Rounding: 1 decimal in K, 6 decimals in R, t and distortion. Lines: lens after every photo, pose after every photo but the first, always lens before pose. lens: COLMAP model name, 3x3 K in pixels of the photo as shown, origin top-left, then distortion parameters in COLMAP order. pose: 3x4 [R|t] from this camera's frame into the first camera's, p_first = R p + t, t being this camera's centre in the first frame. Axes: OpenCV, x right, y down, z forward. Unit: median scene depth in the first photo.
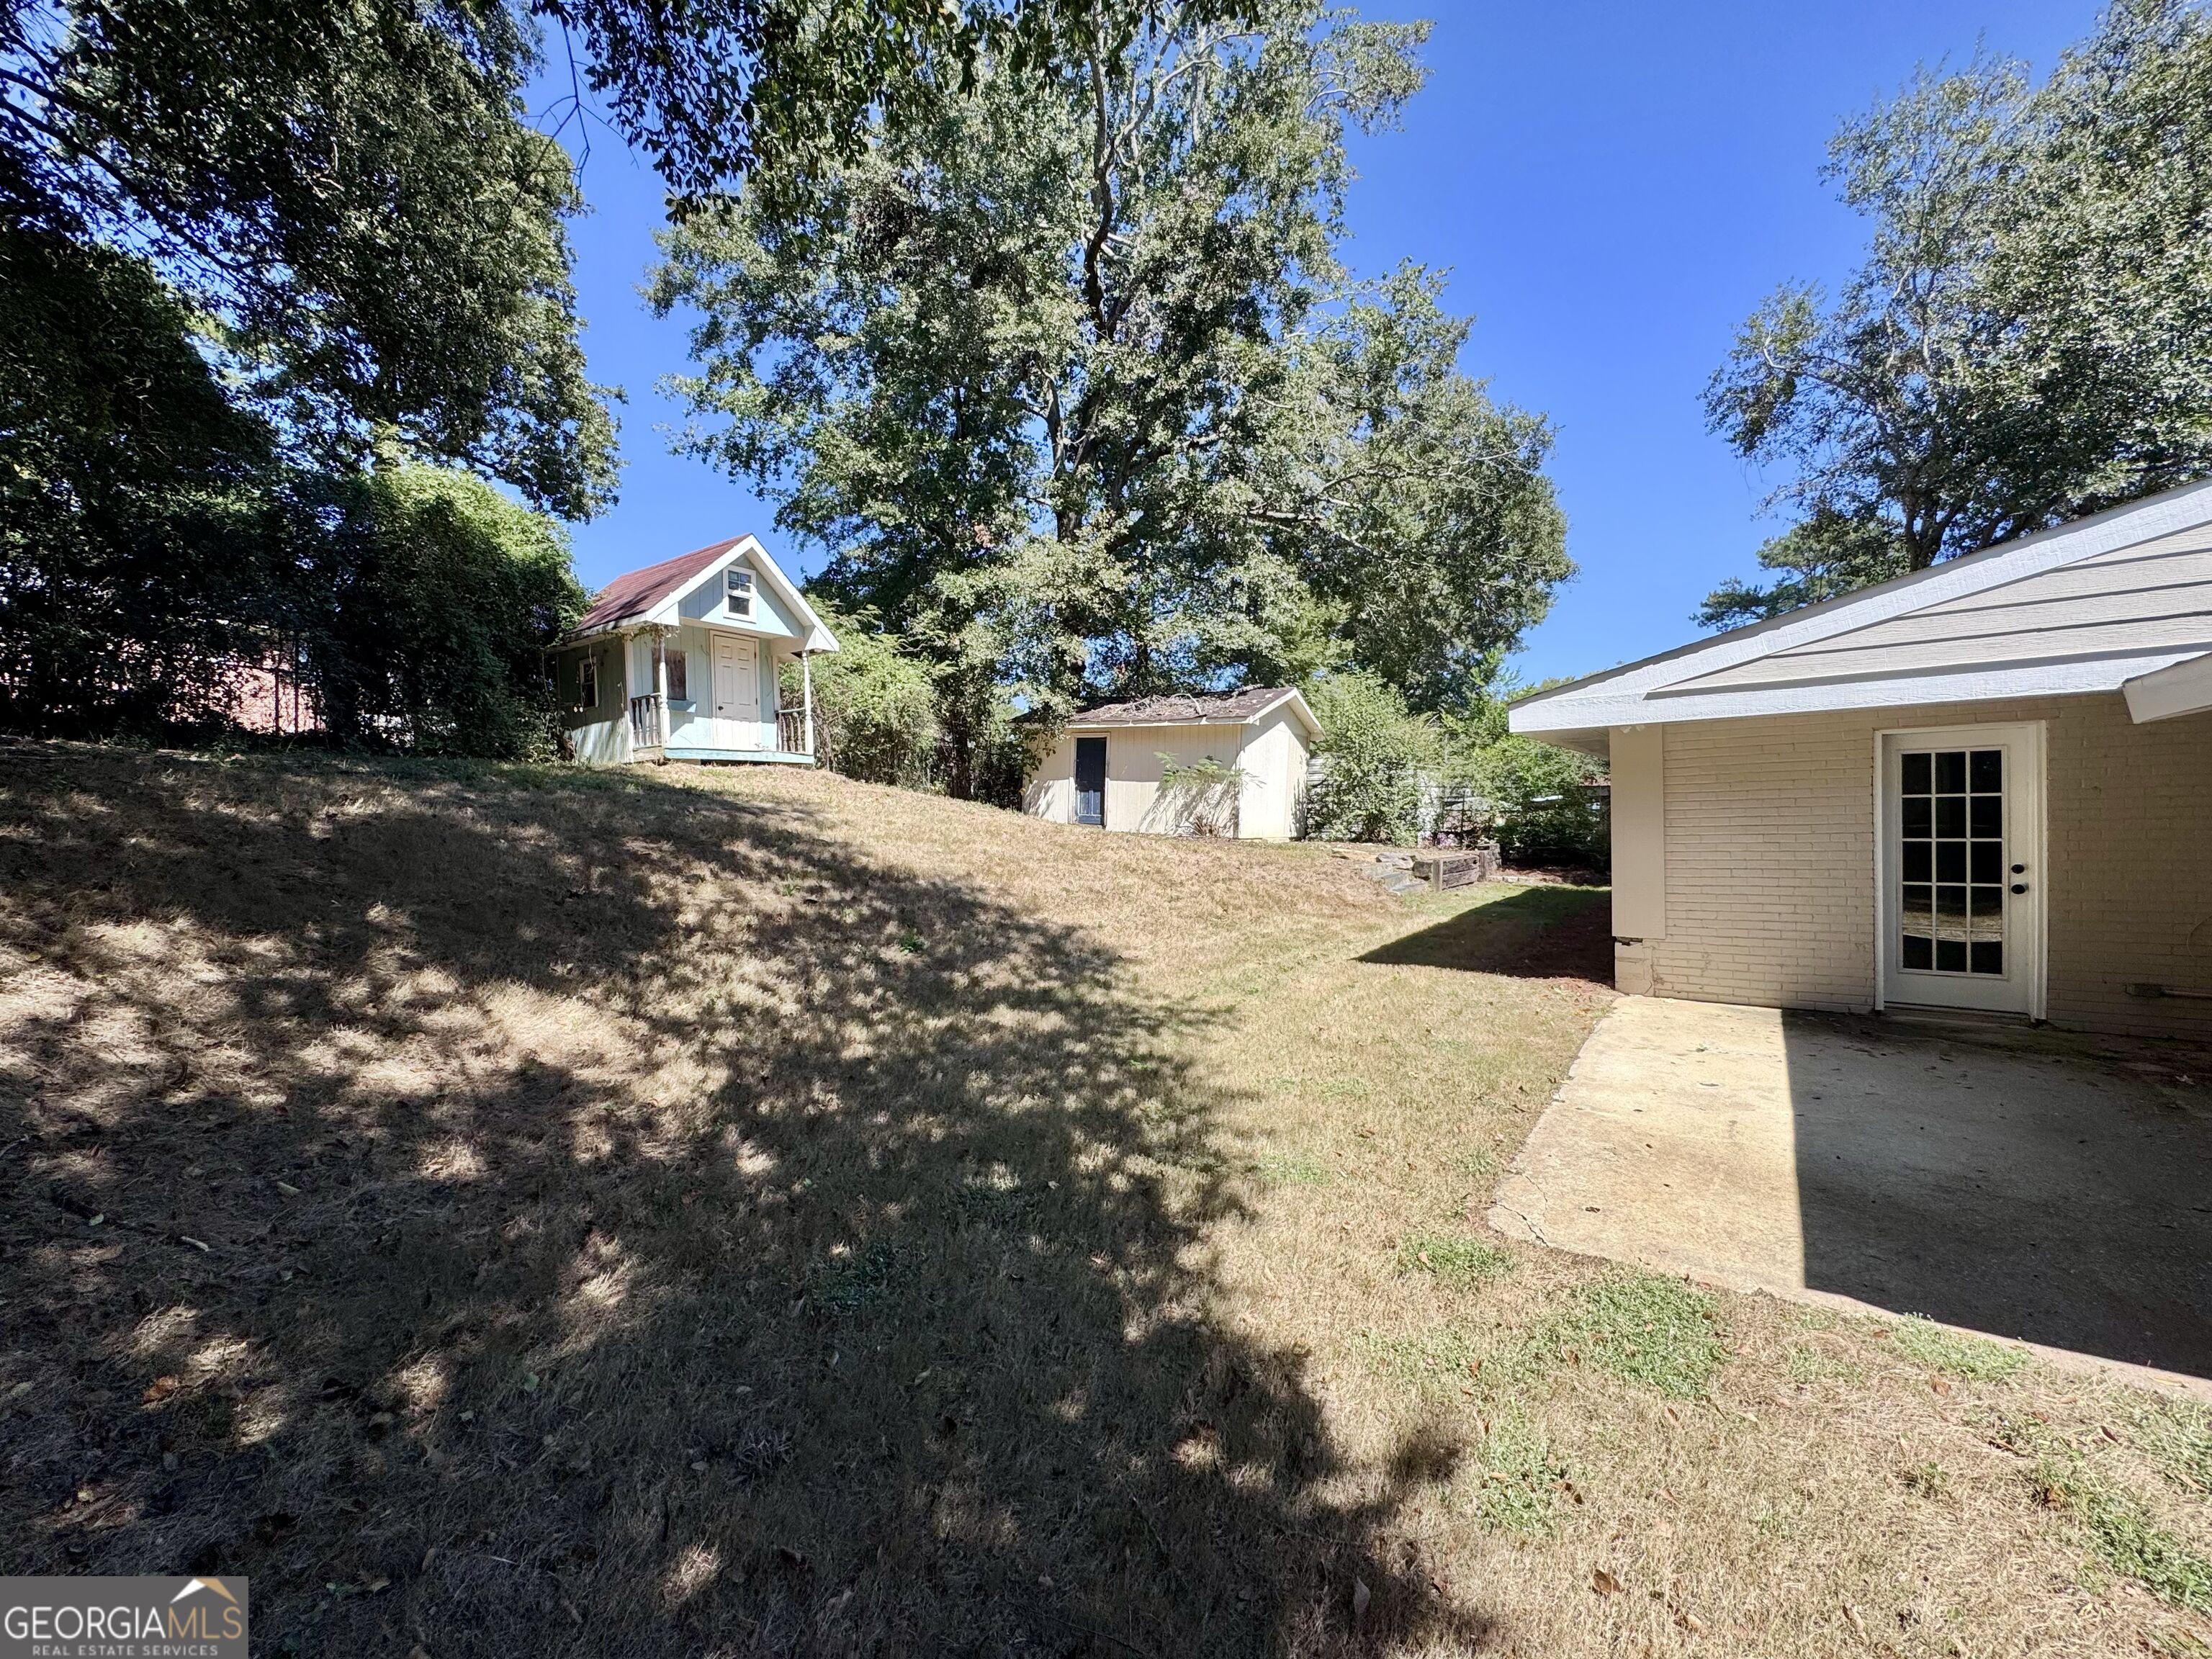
lens RADIAL K [[883.9, 0, 1110.4], [0, 883.9, 827.7], [0, 0, 1]] dist [0.001269, -0.000025]
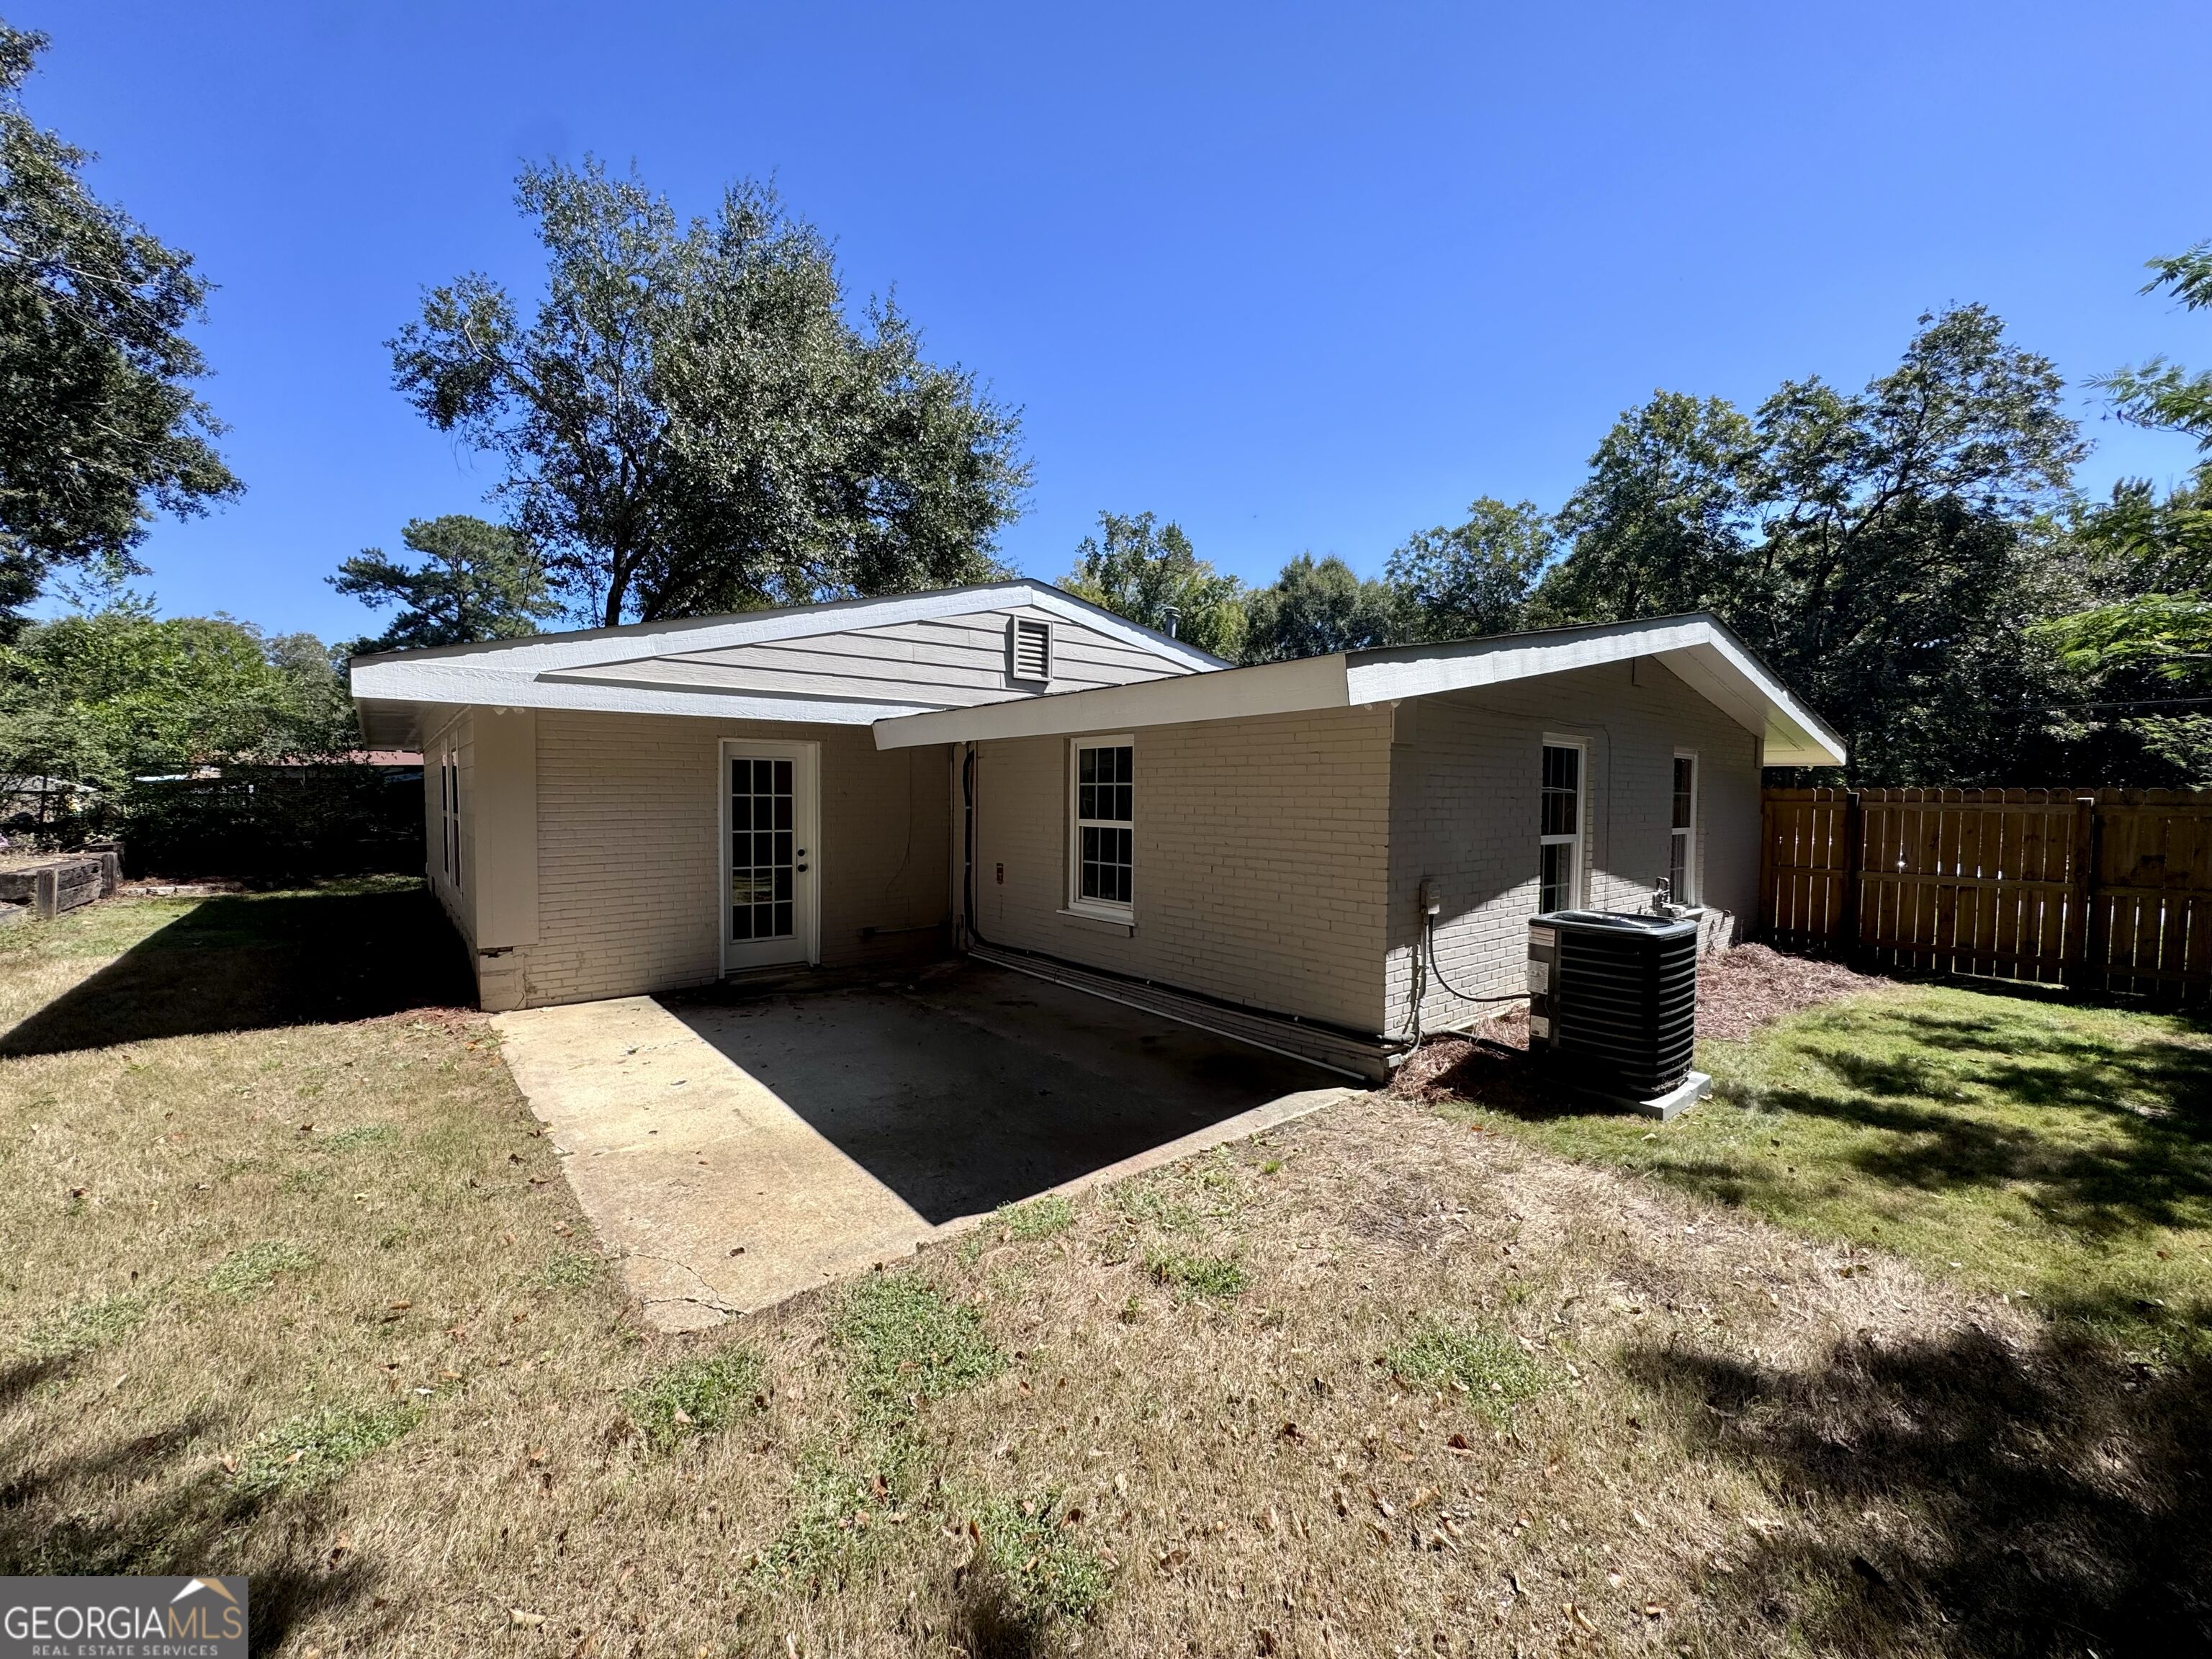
lens RADIAL K [[883.8, 0, 1103.4], [0, 883.8, 833.5], [0, 0, 1]] dist [-0.002878, -0.000691]
pose [[0.250907, -0.019950, 0.967806, -0.112149], [-0.000219, 0.999786, 0.020666, -0.007933], [-0.968011, -0.005397, 0.250849, 0.202466]]
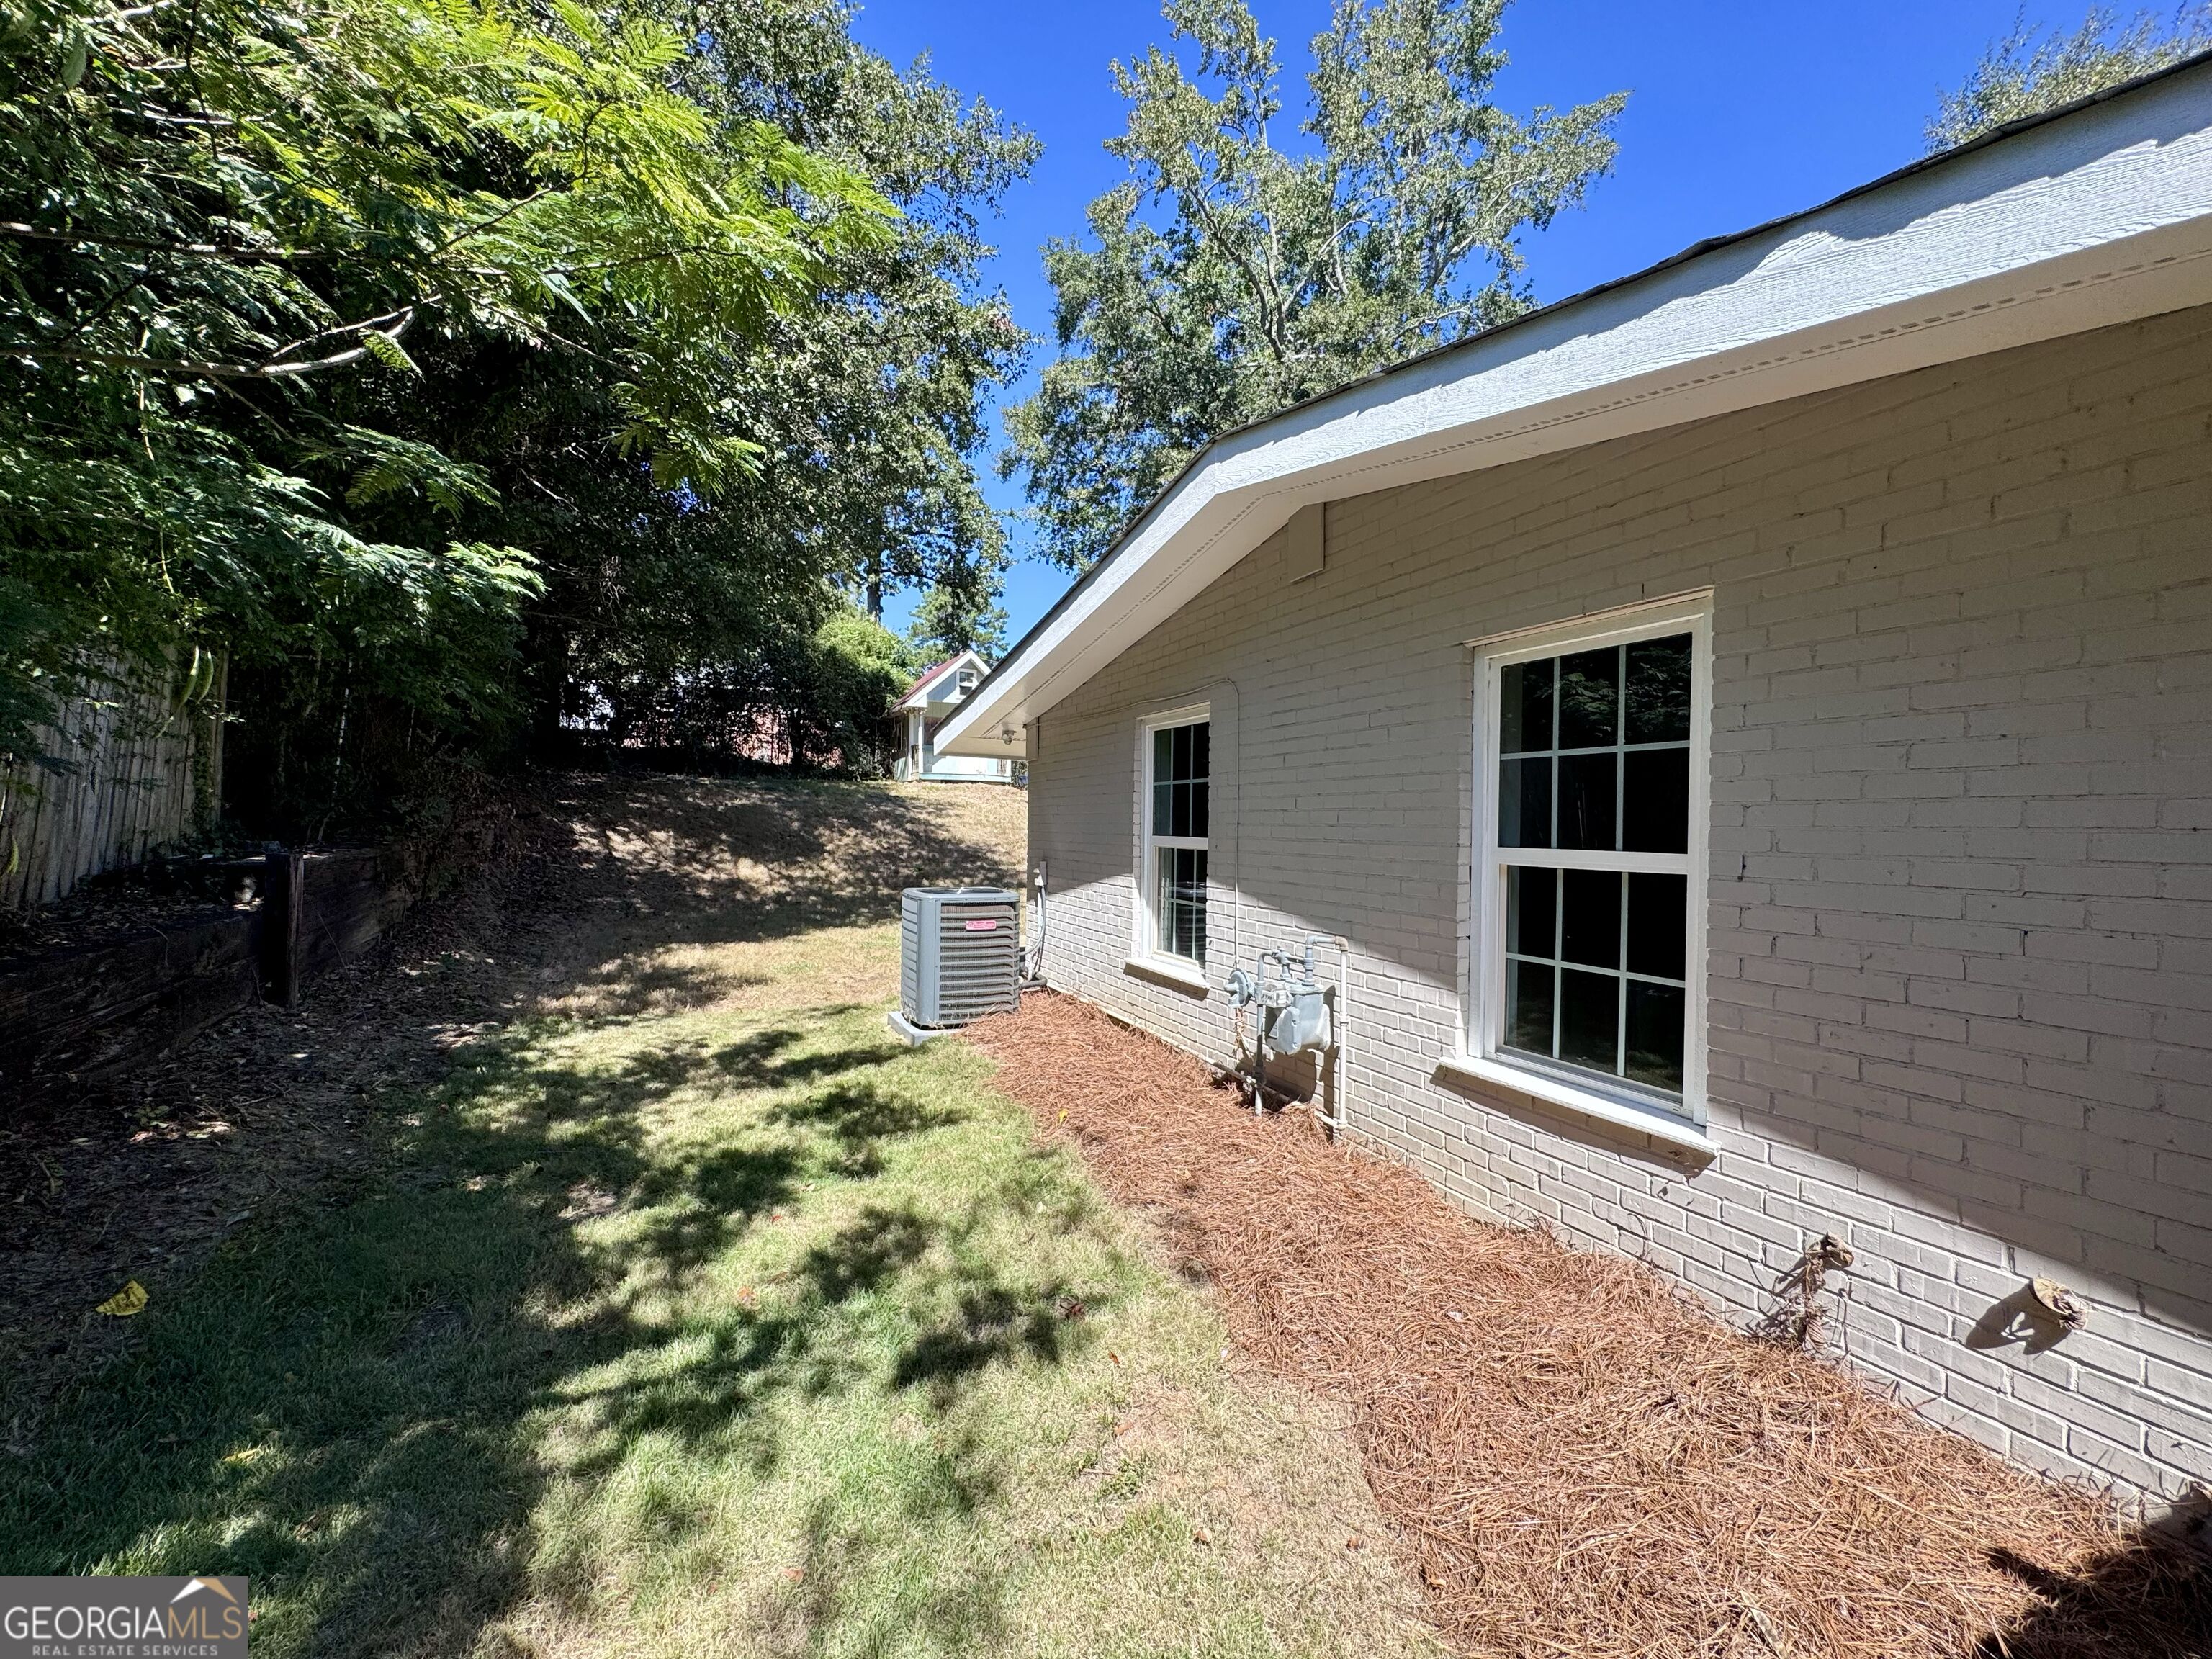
lens RADIAL K [[890.3, 0, 1107.2], [0, 890.3, 816.5], [0, 0, 1]] dist [-0.000383, -0.000085]
pose [[0.878939, 0.029701, -0.476009, 1.198184], [-0.040164, 0.999123, -0.011820, 0.008064], [0.475241, 0.029507, 0.879361, -0.717206]]
